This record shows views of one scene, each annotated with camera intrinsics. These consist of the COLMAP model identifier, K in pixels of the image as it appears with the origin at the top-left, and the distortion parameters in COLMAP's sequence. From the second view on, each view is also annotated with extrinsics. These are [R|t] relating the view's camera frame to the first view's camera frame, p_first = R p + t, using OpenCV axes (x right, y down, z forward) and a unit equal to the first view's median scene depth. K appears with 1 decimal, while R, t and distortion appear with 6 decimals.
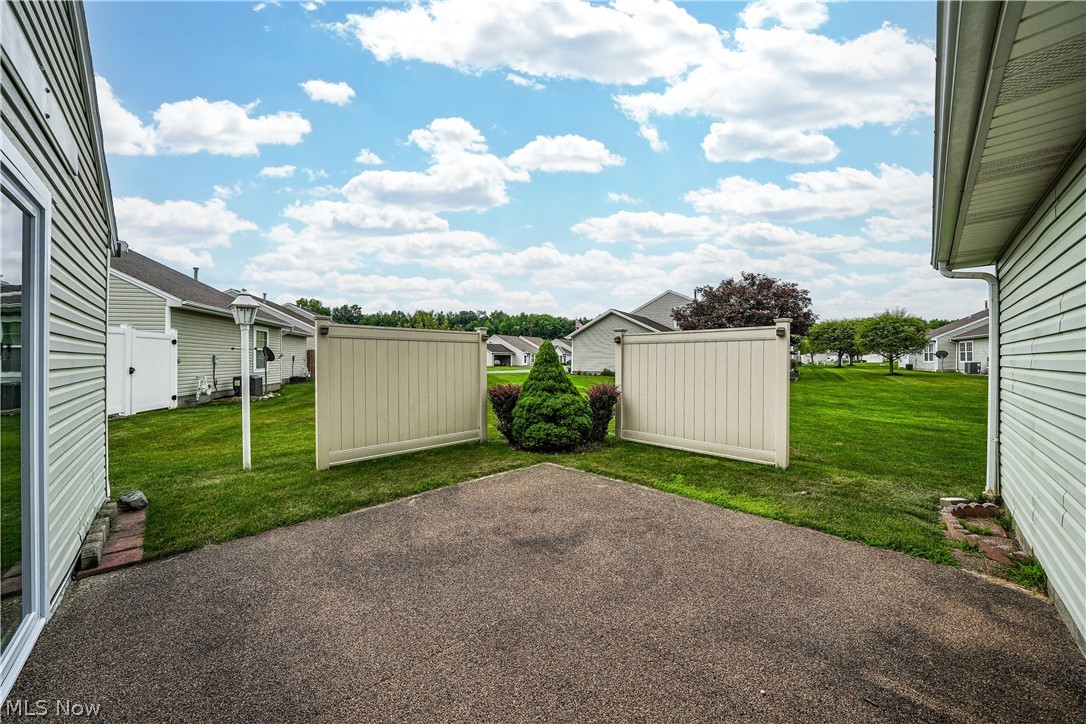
lens RADIAL K [[373.9, 0, 519.5], [0, 373.9, 363.3], [0, 0, 1]] dist [-0.022604, 0.000030]
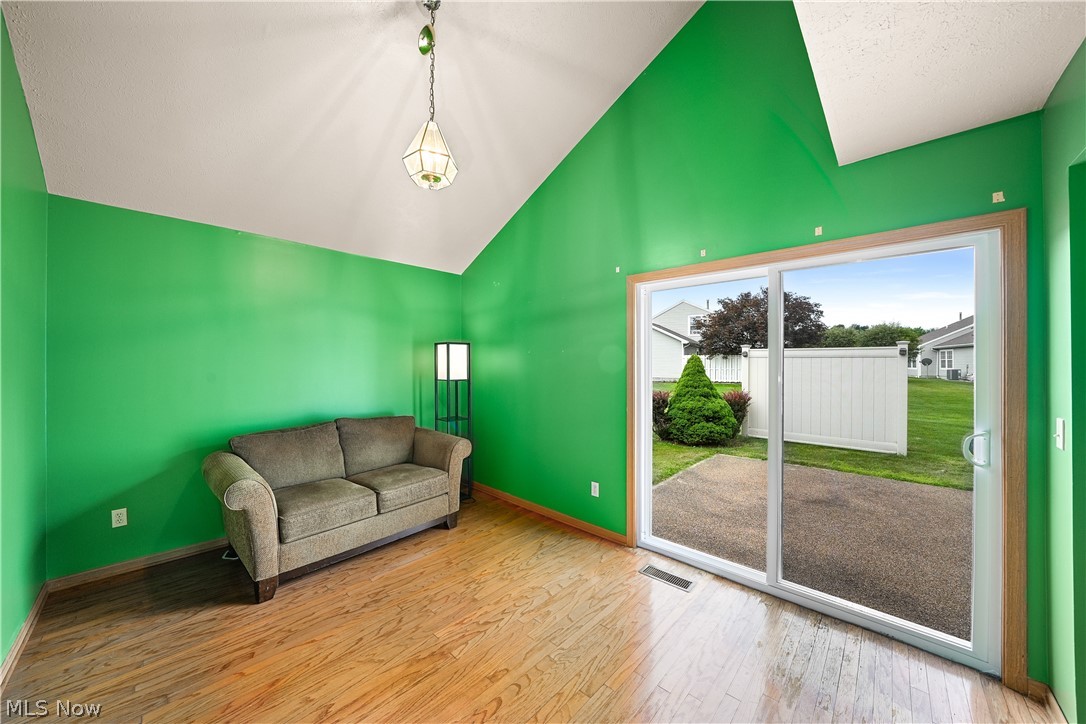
lens RADIAL K [[373.9, 0, 519.5], [0, 373.9, 363.3], [0, 0, 1]] dist [-0.022604, 0.000030]
pose [[0.999072, 0.004791, 0.042814, -0.572732], [-0.004311, 0.999927, -0.011299, -0.018079], [-0.042865, 0.011104, 0.999019, -0.187476]]
